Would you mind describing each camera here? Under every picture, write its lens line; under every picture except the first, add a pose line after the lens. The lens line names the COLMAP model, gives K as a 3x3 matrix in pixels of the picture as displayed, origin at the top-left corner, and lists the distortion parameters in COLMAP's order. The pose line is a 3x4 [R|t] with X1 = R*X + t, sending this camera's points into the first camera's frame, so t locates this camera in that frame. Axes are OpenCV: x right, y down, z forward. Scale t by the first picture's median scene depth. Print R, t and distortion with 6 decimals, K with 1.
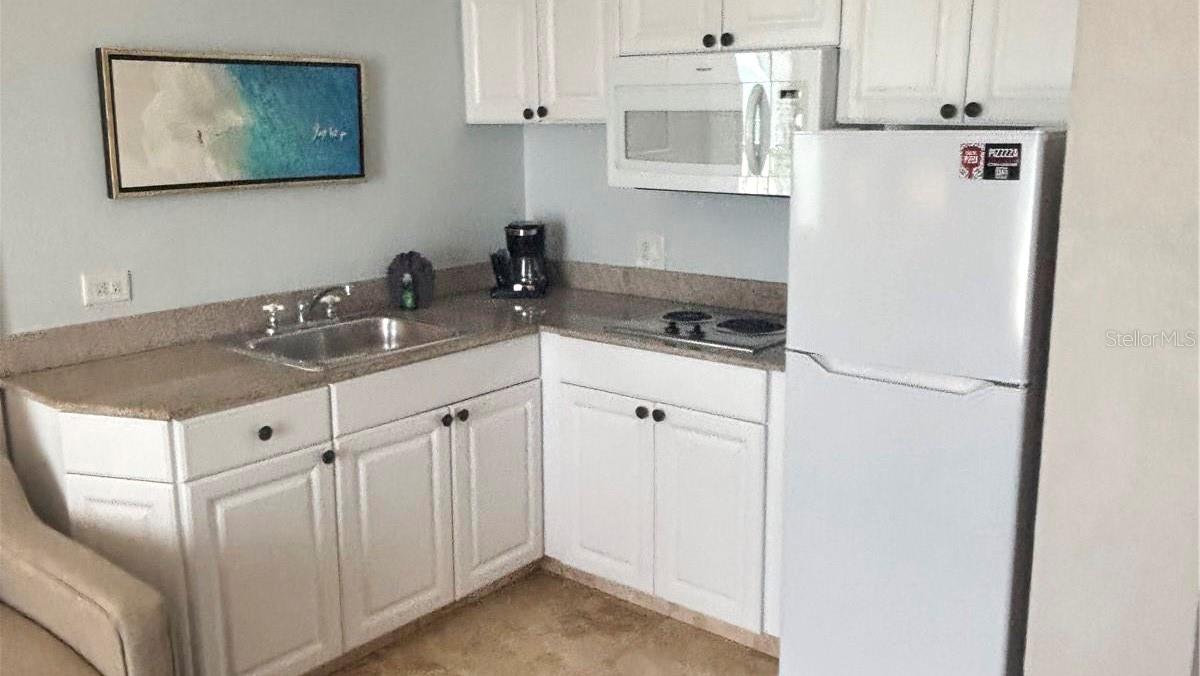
lens RADIAL K [[1019.7, 0, 601.3], [0, 1019.7, 329.5], [0, 0, 1]] dist [0.028367, -0.000316]
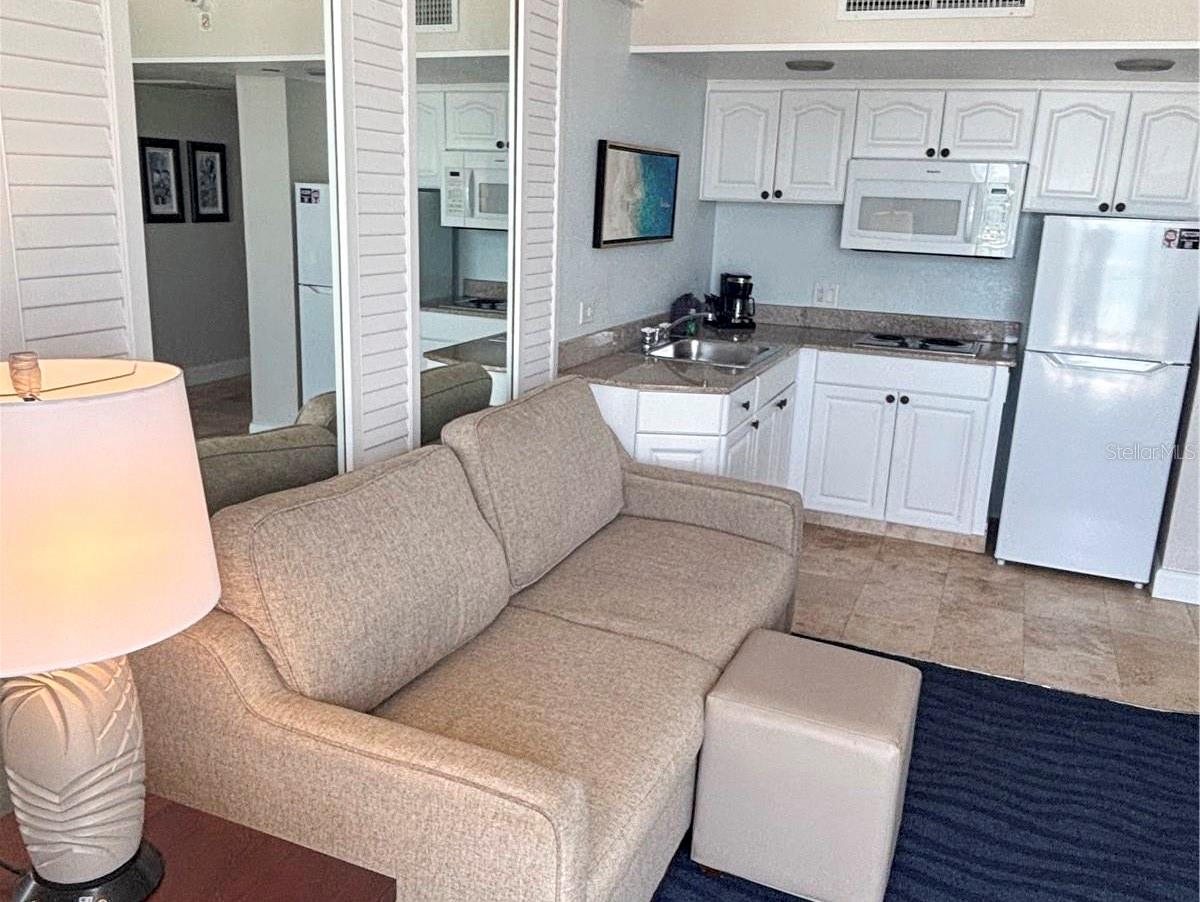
lens RADIAL K [[946.4, 0, 598.5], [0, 946.4, 455.5], [0, 0, 1]] dist [-0.002361, -0.008064]
pose [[0.966160, -0.032578, 0.255880, -0.748726], [0.015113, 0.997438, 0.069927, 0.060484], [-0.257502, -0.063694, 0.964176, -0.255698]]
